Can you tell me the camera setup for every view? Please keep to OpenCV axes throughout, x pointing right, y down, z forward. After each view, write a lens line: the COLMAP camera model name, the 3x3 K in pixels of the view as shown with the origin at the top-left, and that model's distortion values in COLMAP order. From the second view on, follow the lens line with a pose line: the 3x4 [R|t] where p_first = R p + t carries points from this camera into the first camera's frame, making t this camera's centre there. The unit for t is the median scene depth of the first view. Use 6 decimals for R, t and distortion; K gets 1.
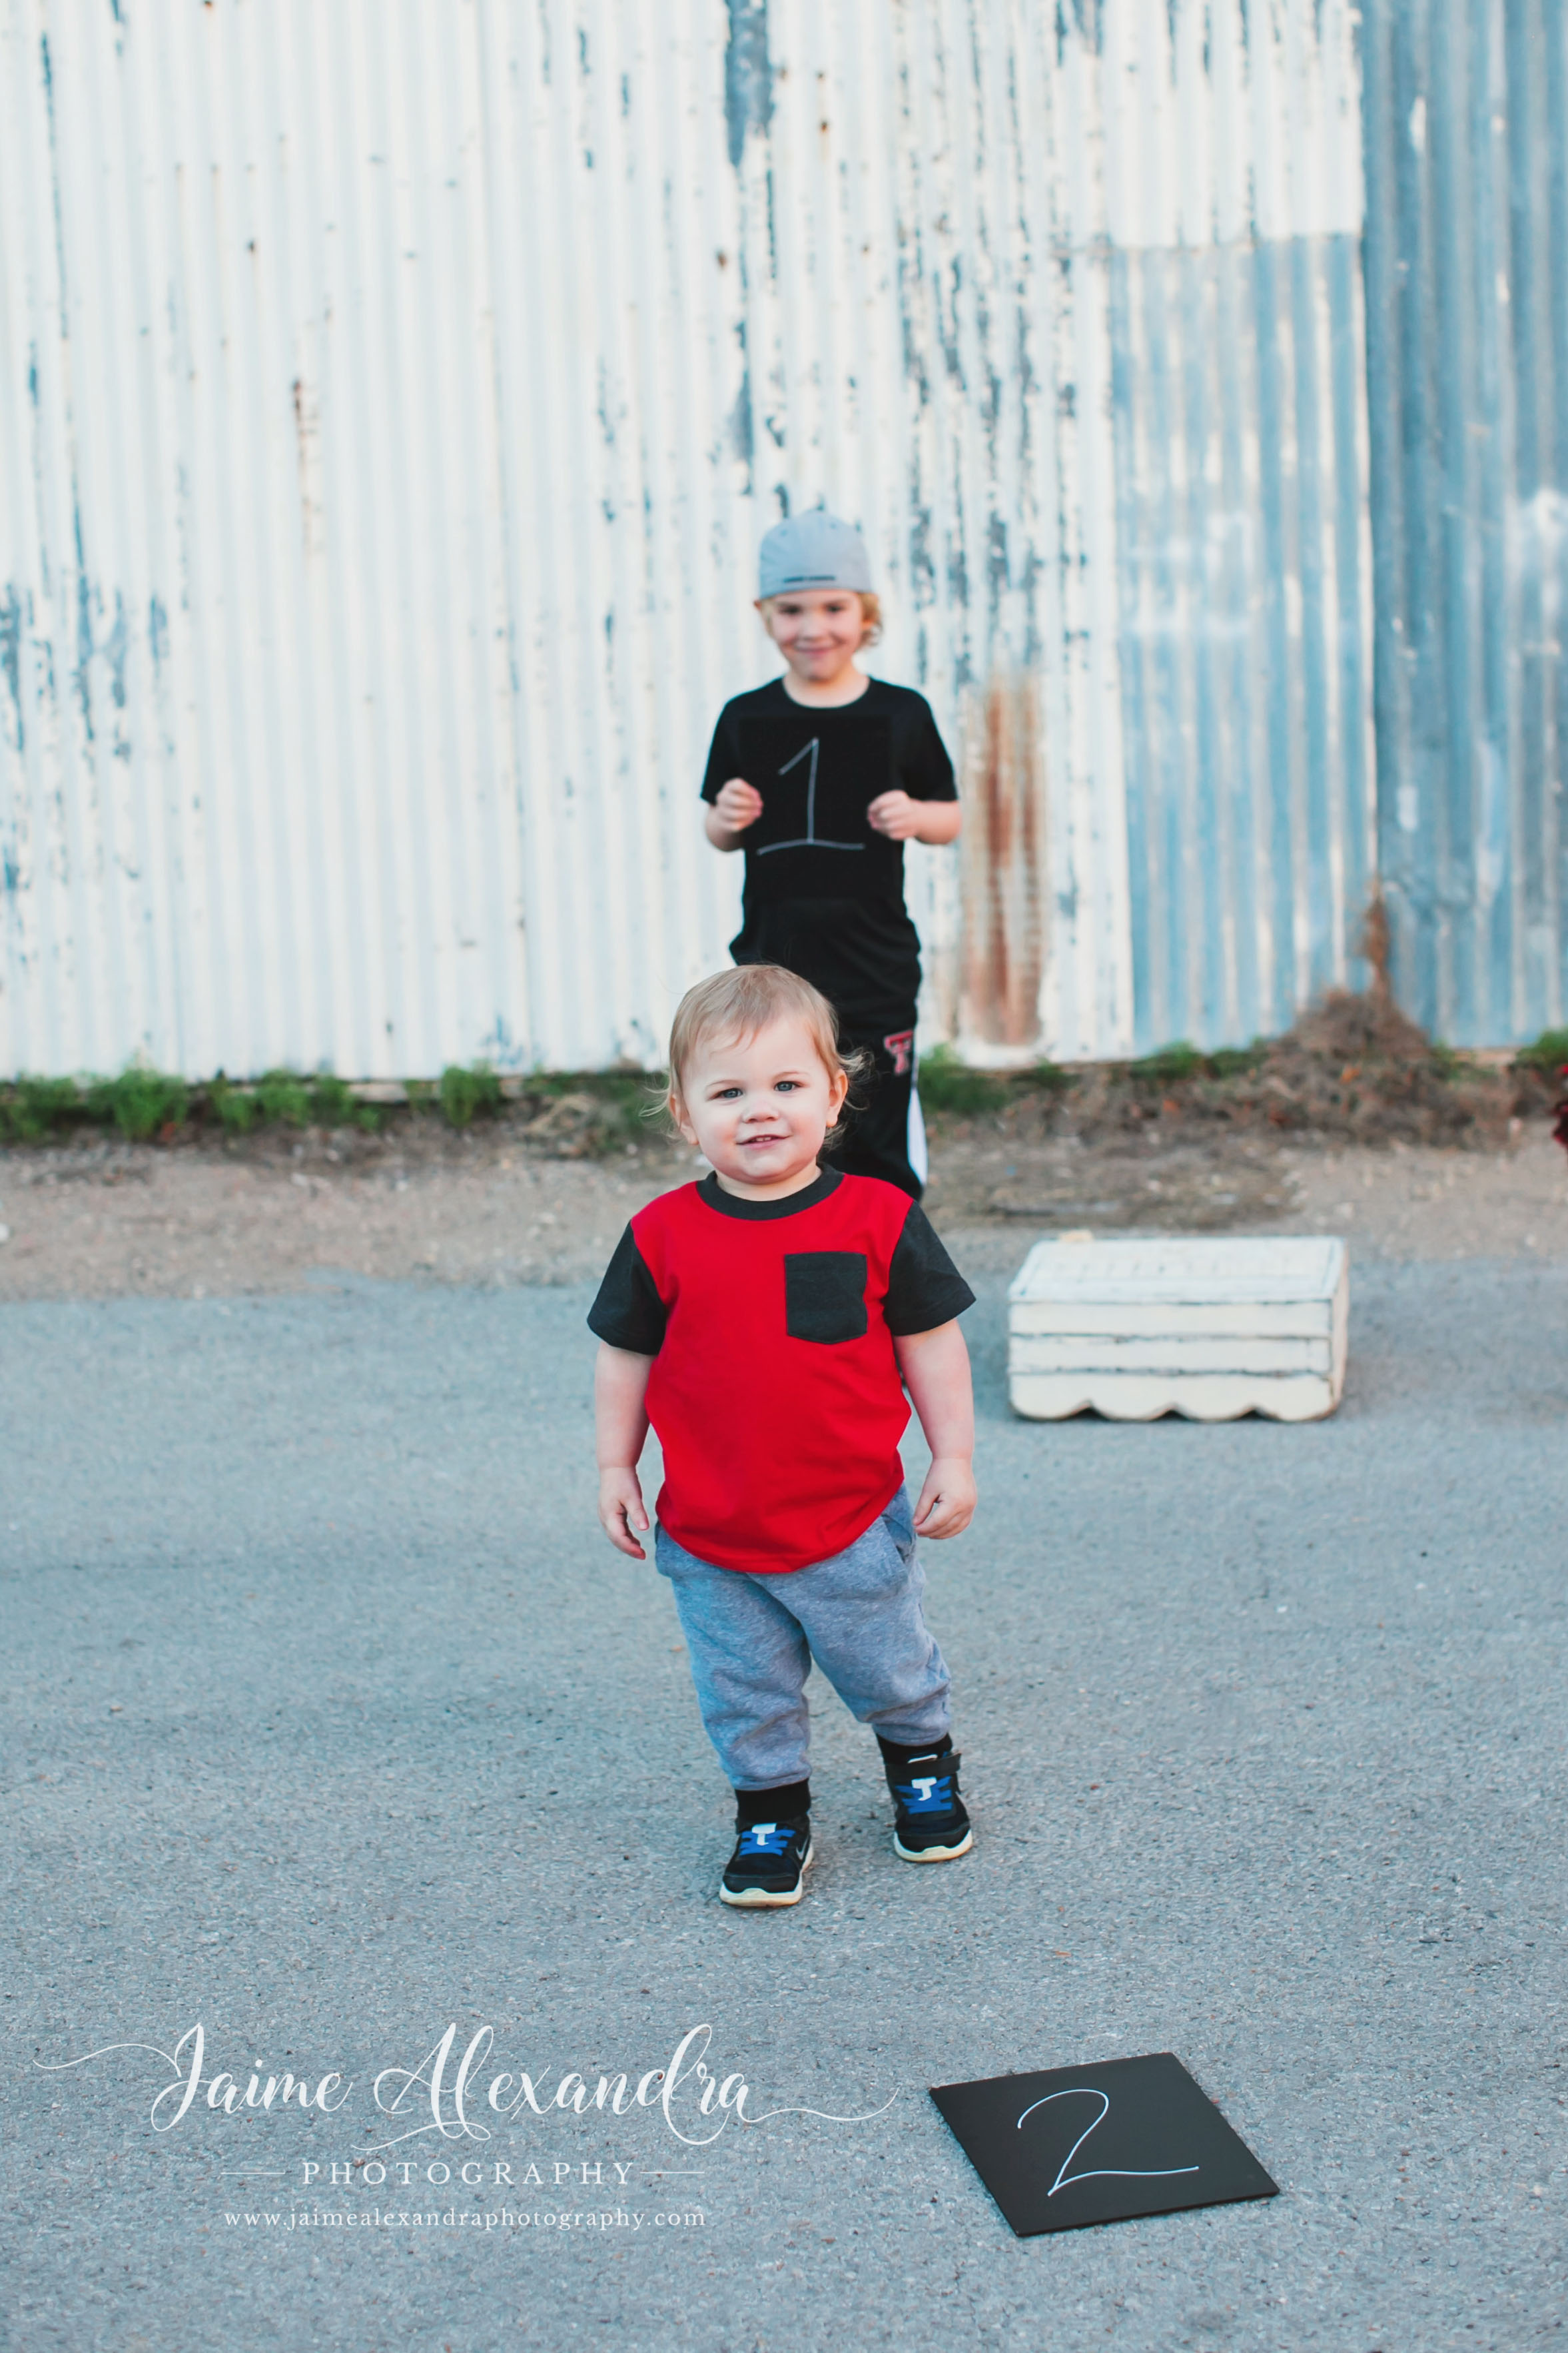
lens RADIAL K [[3926.5, 0, 699.4], [0, 3926.5, 1082.5], [0, 0, 1]] dist [-0.119455, 0.000000]
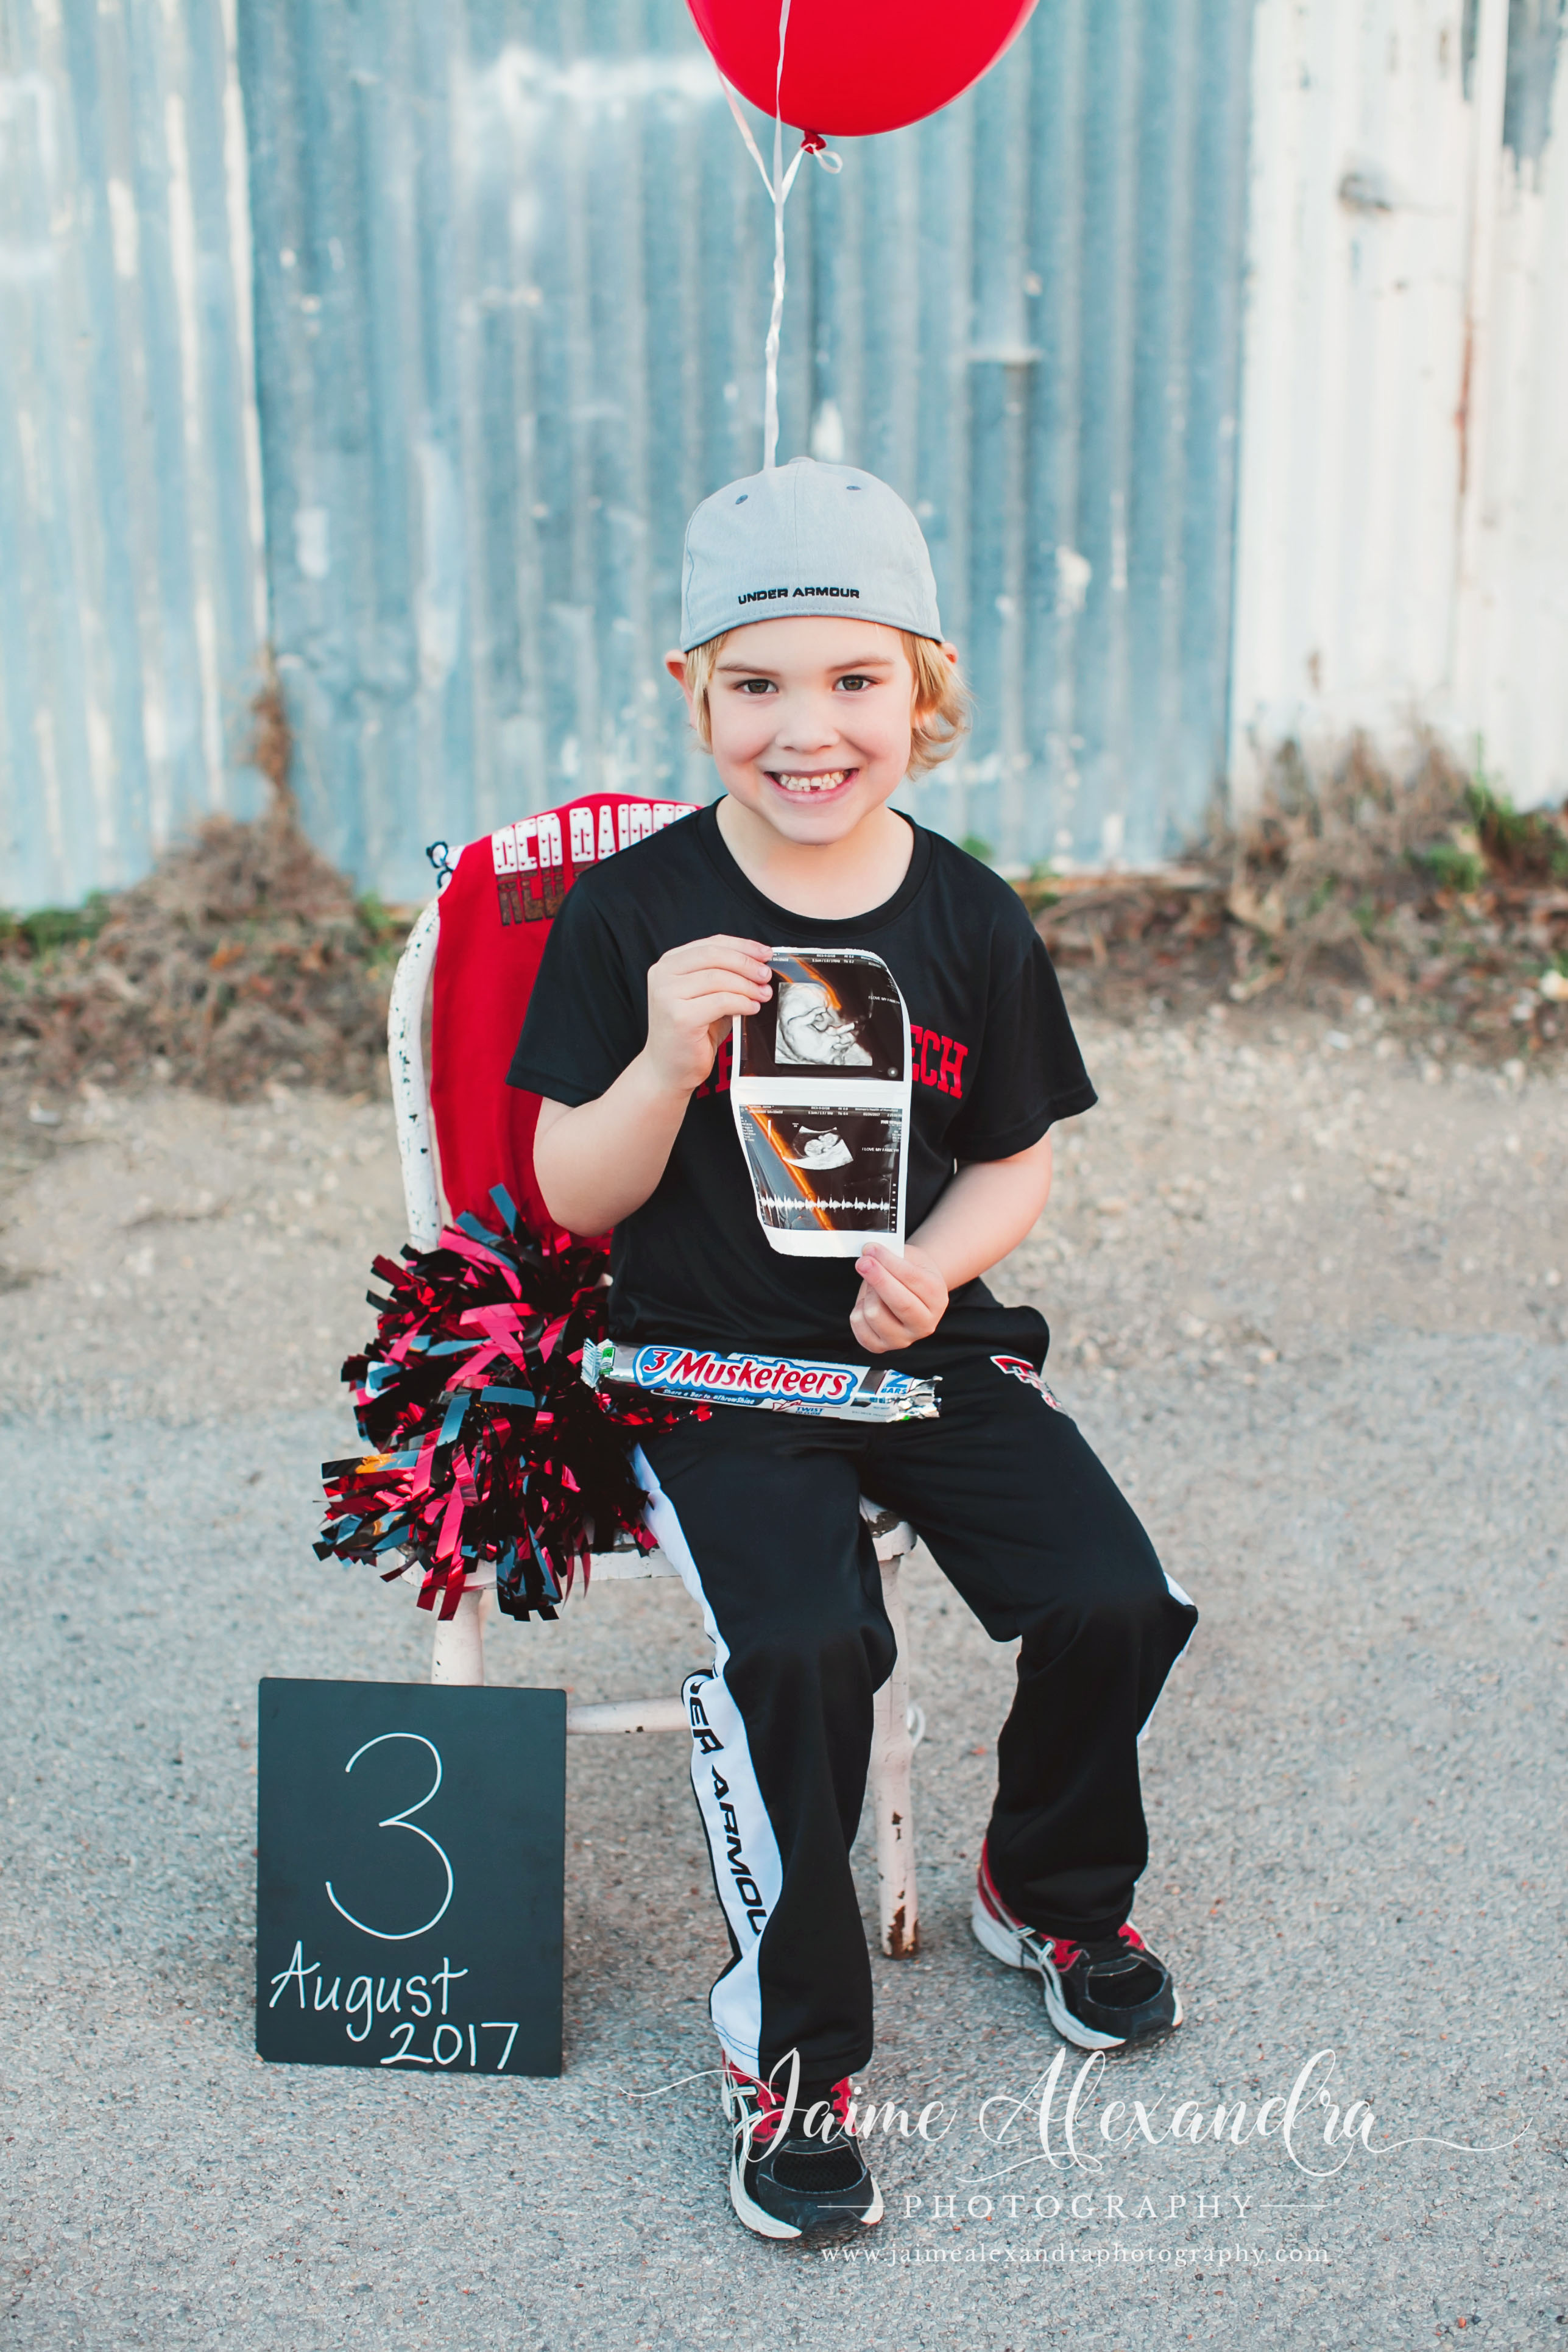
lens RADIAL K [[3652.3, 0, 741.4], [0, 3652.3, 1227.8], [0, 0, 1]] dist [-0.129989, 0.000000]
pose [[0.980430, -0.036762, 0.193406, 0.130230], [-0.001939, 0.980560, 0.196211, -0.076942], [-0.196859, -0.192747, 0.961299, 0.381934]]
